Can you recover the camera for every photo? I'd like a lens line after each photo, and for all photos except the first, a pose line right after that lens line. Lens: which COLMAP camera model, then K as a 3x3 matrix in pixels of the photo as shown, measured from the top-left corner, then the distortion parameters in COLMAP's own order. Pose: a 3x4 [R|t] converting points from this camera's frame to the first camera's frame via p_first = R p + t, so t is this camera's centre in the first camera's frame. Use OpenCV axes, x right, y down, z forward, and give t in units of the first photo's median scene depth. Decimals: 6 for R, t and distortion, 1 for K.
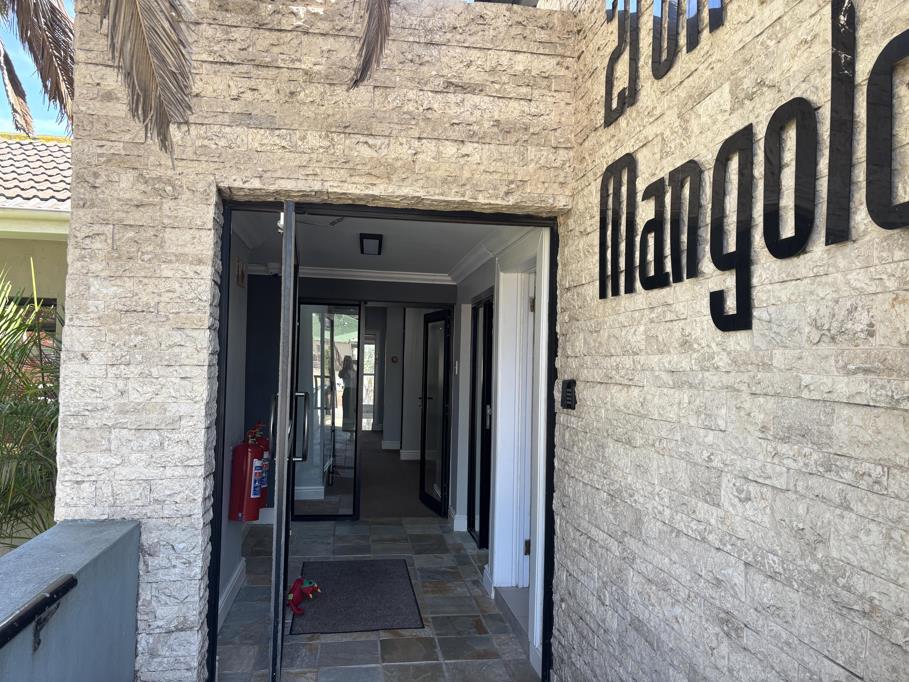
lens RADIAL K [[683.5, 0, 454.5], [0, 683.5, 341.0], [0, 0, 1]] dist [-0.001024, -0.000929]
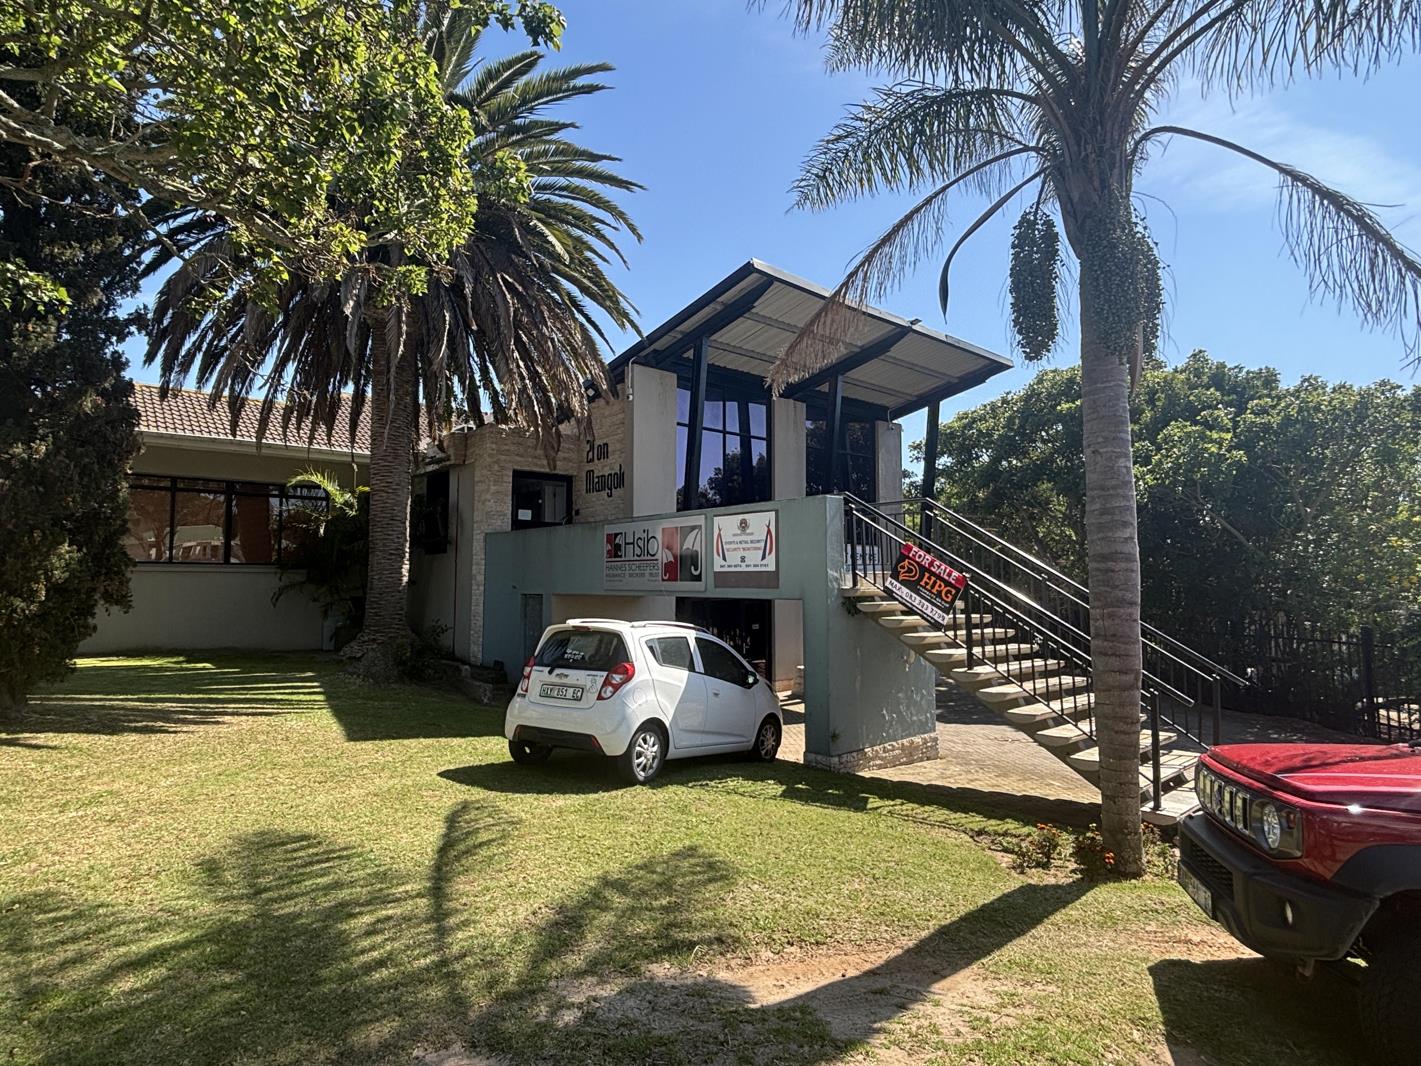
lens RADIAL K [[759.5, 0, 710.5], [0, 759.5, 533.0], [0, 0, 1]] dist [0.000036, -0.000023]
pose [[0.851094, 0.015523, 0.524783, -2.223762], [-0.001737, 0.999641, -0.026751, 0.433569], [-0.525010, 0.021856, 0.850816, -4.917716]]
